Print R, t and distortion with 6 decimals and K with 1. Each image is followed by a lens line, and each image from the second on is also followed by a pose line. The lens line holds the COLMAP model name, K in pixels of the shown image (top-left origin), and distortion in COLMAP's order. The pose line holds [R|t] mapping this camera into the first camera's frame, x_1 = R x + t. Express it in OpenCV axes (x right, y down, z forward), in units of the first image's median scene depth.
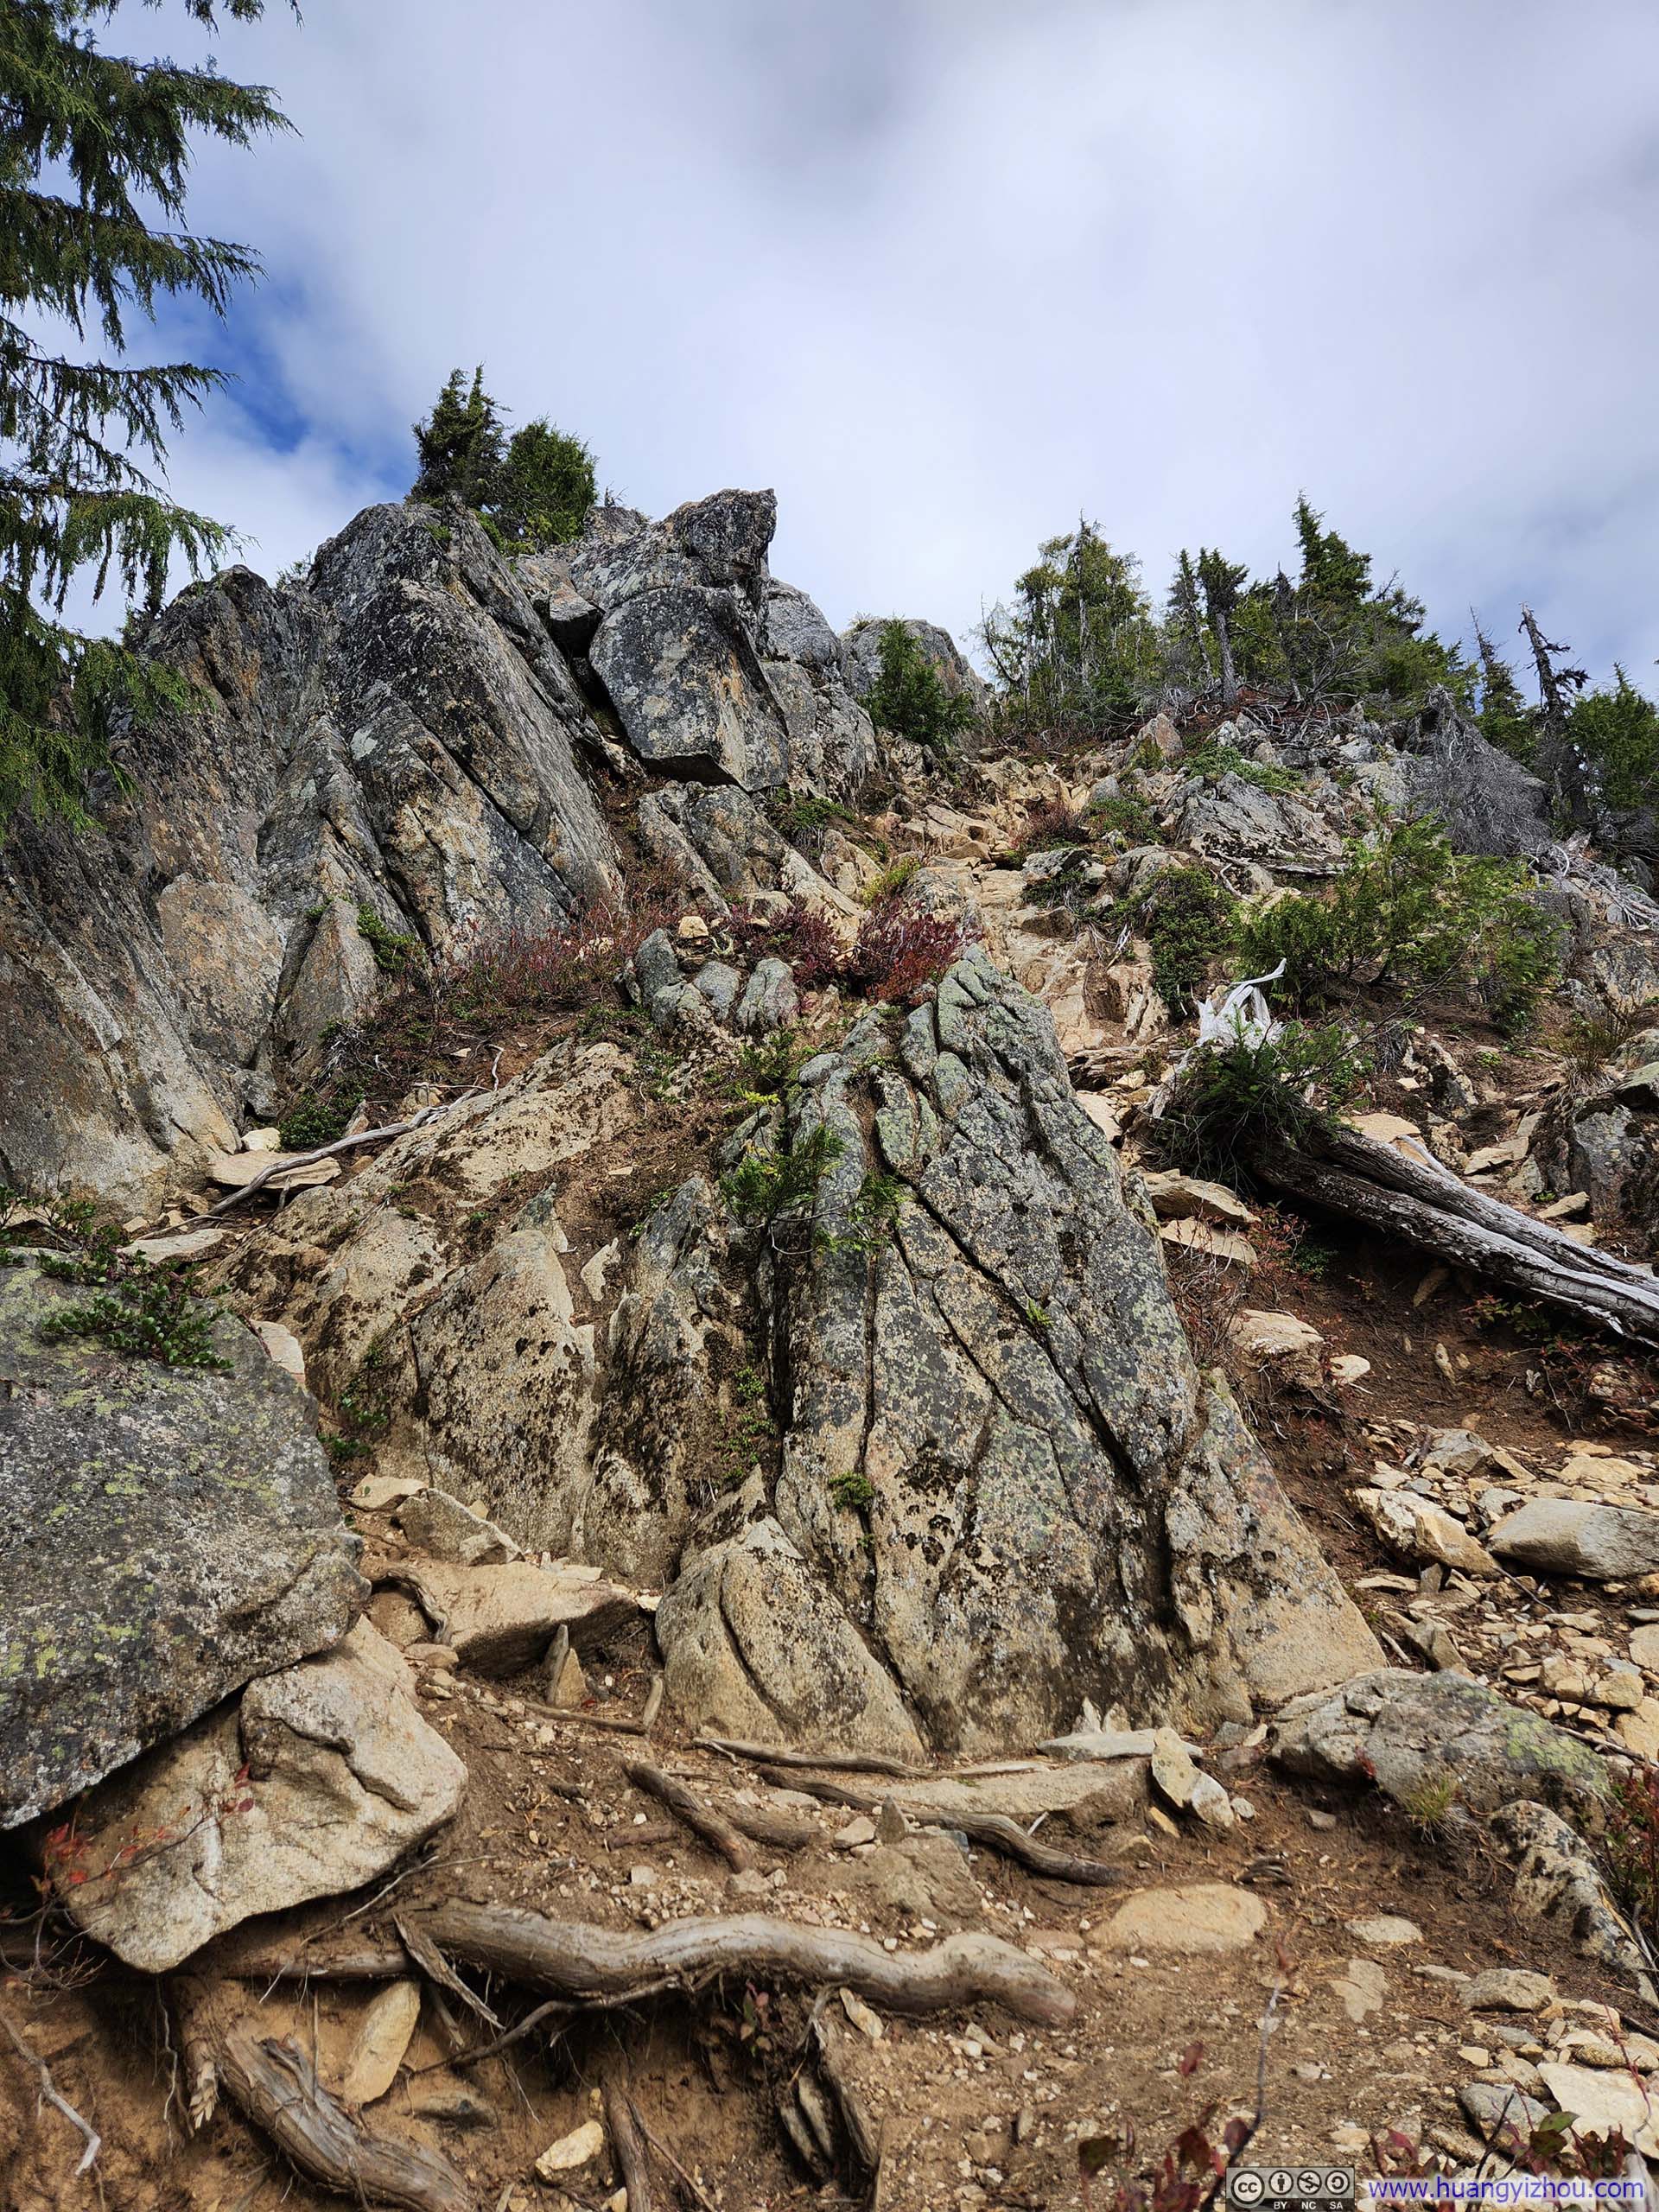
lens RADIAL K [[1487.2, 0, 829.5], [0, 1487.2, 1106.0], [0, 0, 1]] dist [-0.001495, -0.000248]
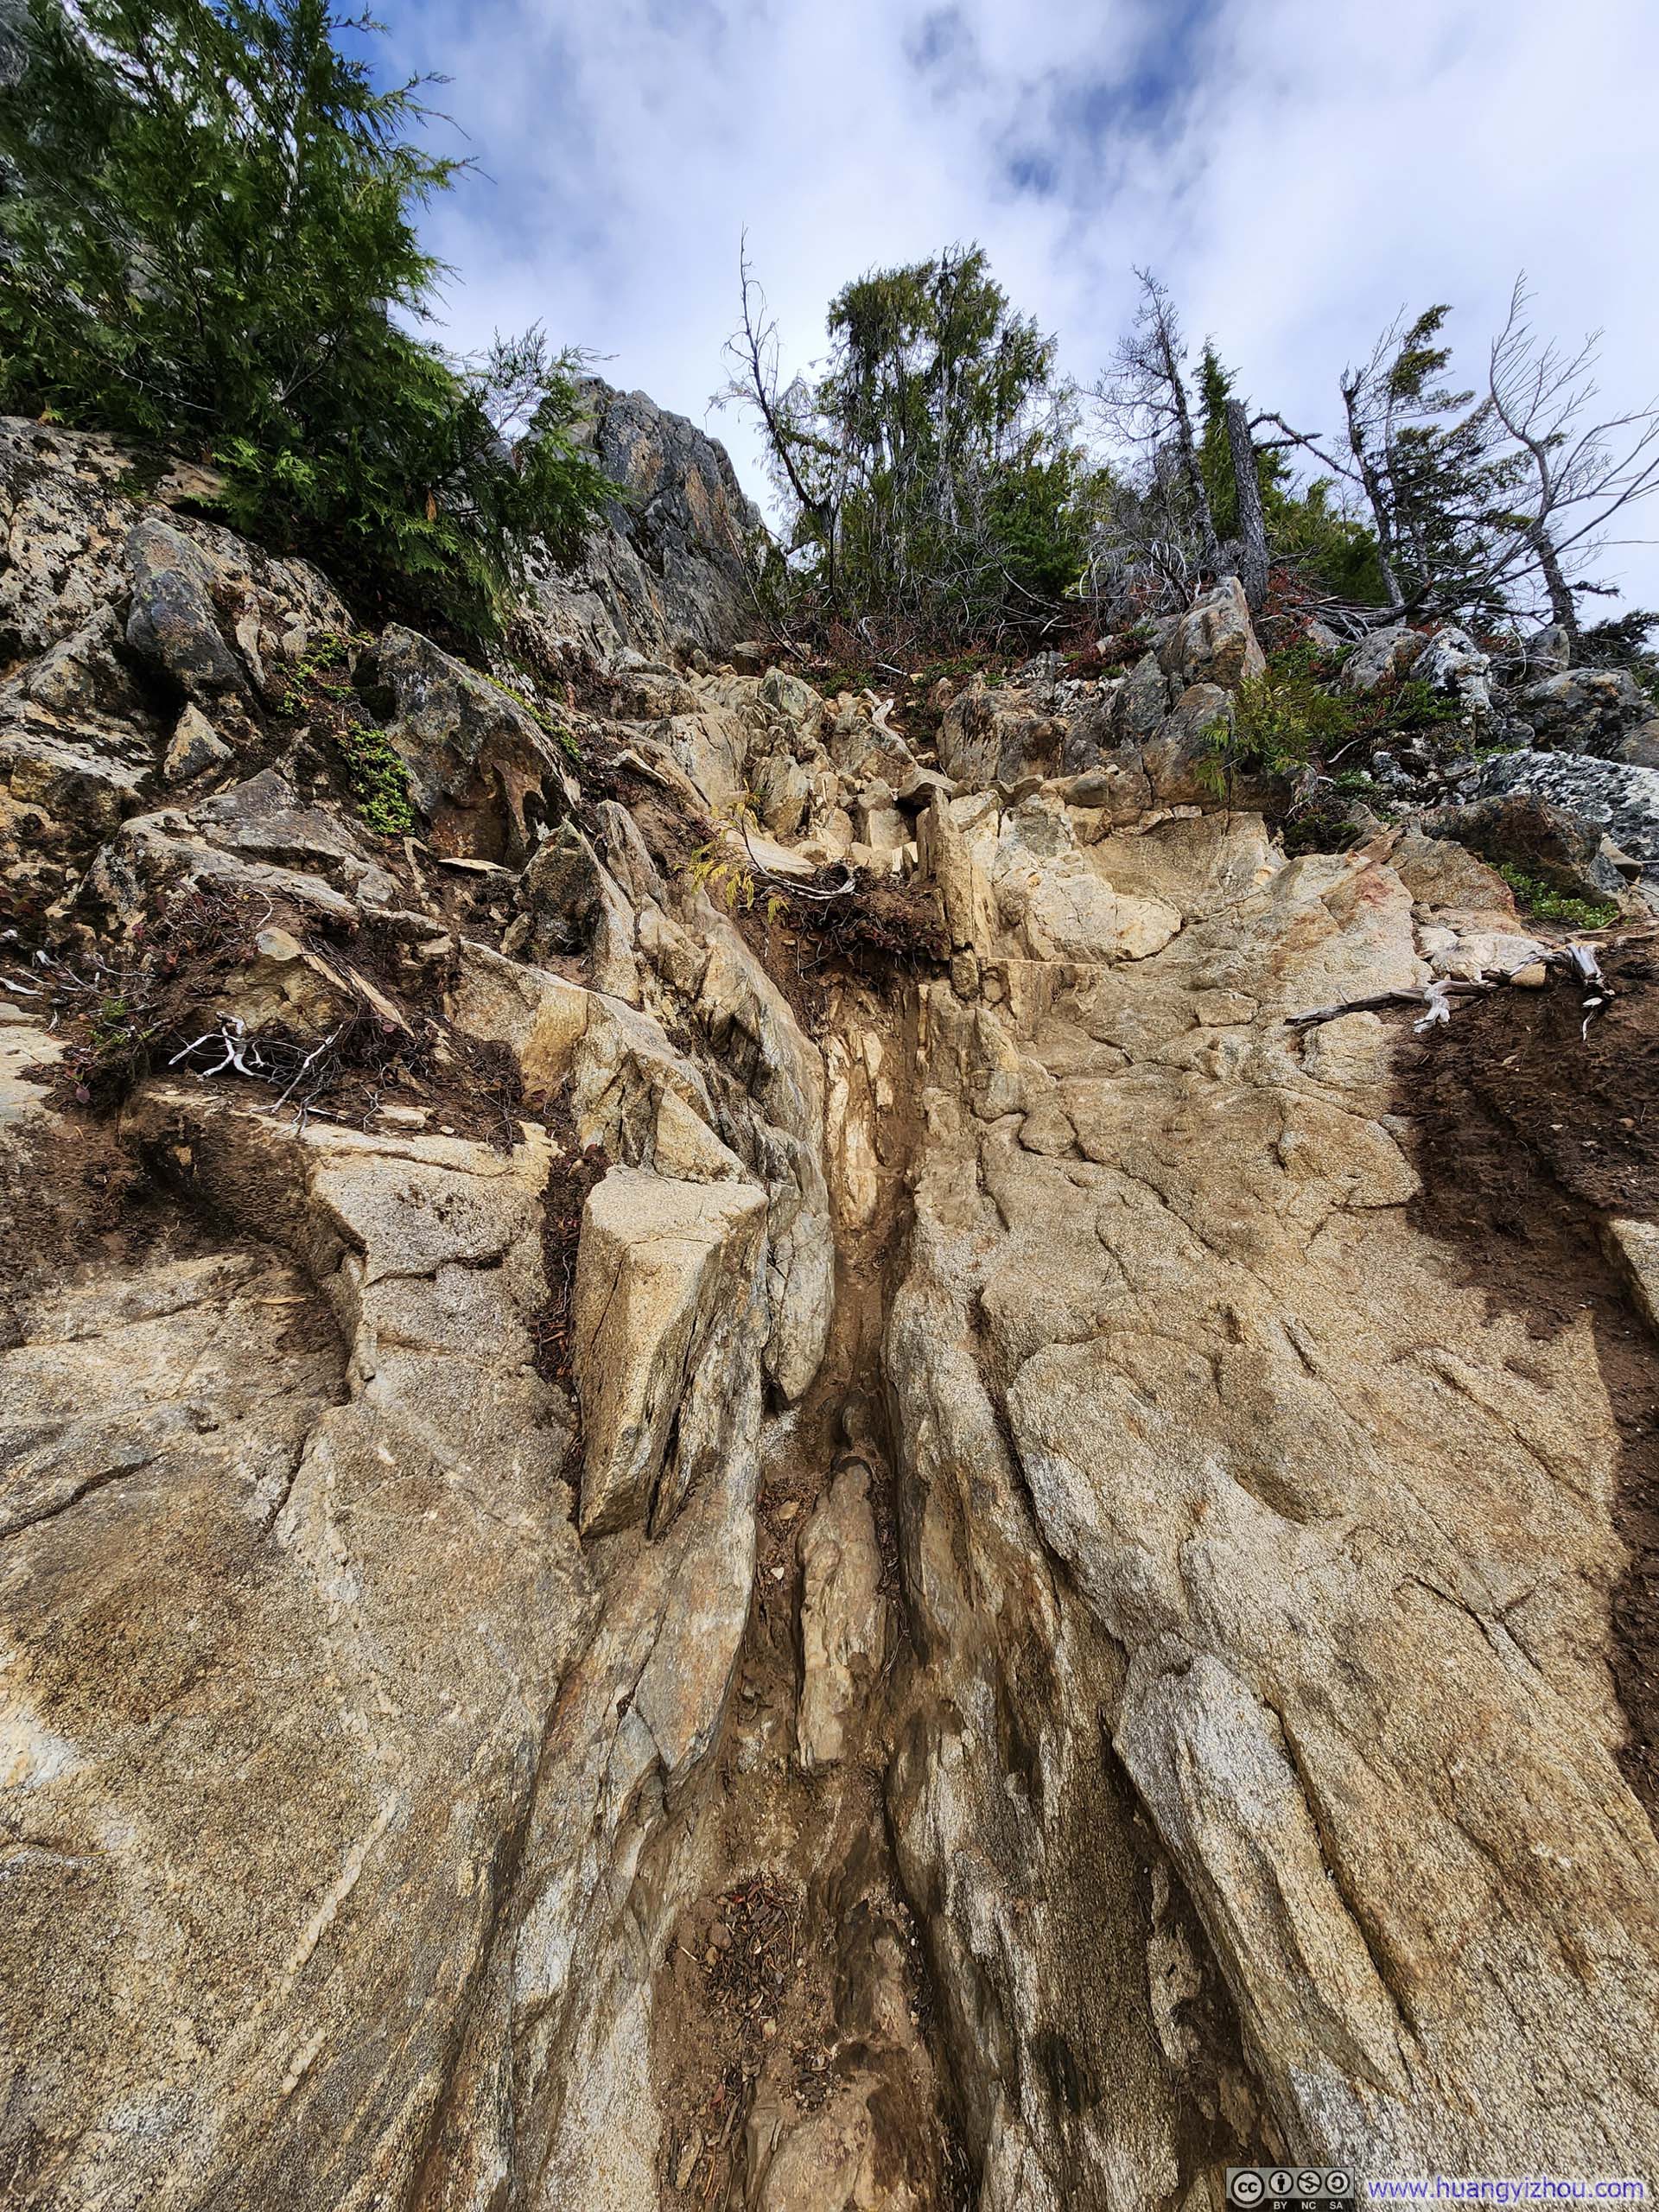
lens RADIAL K [[889.1, 0, 829.5], [0, 889.1, 1106.0], [0, 0, 1]] dist [0.000129, 0.000004]
pose [[0.986657, 0.041341, 0.157475, 0.086239], [-0.076830, 0.970982, 0.226474, -0.148729], [-0.143543, -0.235551, 0.961203, 0.629967]]
